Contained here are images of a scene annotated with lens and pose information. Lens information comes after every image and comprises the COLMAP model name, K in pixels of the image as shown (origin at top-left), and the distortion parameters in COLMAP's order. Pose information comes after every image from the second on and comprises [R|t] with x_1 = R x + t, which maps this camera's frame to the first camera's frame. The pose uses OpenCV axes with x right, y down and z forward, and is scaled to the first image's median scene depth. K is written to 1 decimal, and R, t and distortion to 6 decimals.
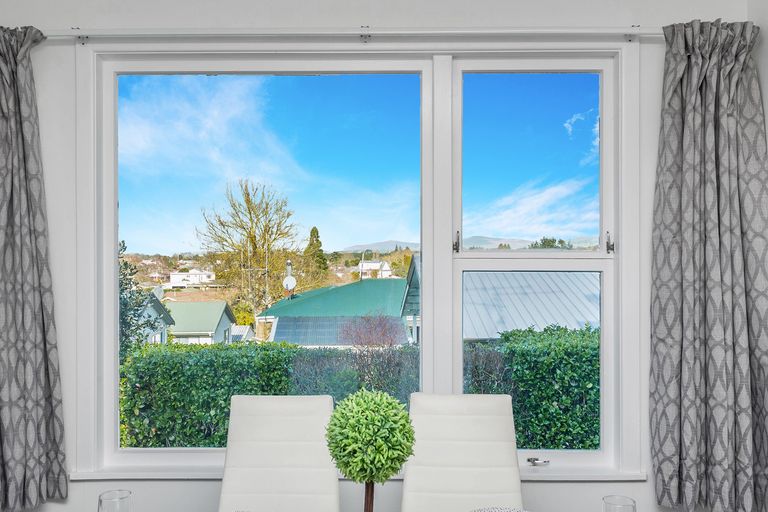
lens RADIAL K [[804.6, 0, 383.8], [0, 804.6, 257.7], [0, 0, 1]] dist [0.002198, 0.000000]
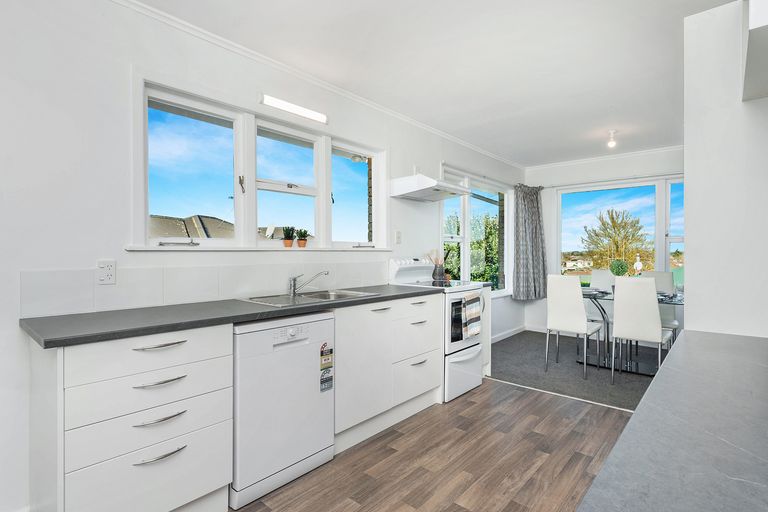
lens RADIAL K [[397.6, 0, 382.0], [0, 397.6, 253.9], [0, 0, 1]] dist [0.003687, 0.000413]
pose [[0.768923, 0.006034, -0.639313, 0.257346], [-0.004978, 0.999982, 0.003451, 0.068563], [0.639322, 0.000529, 0.768939, -1.127295]]
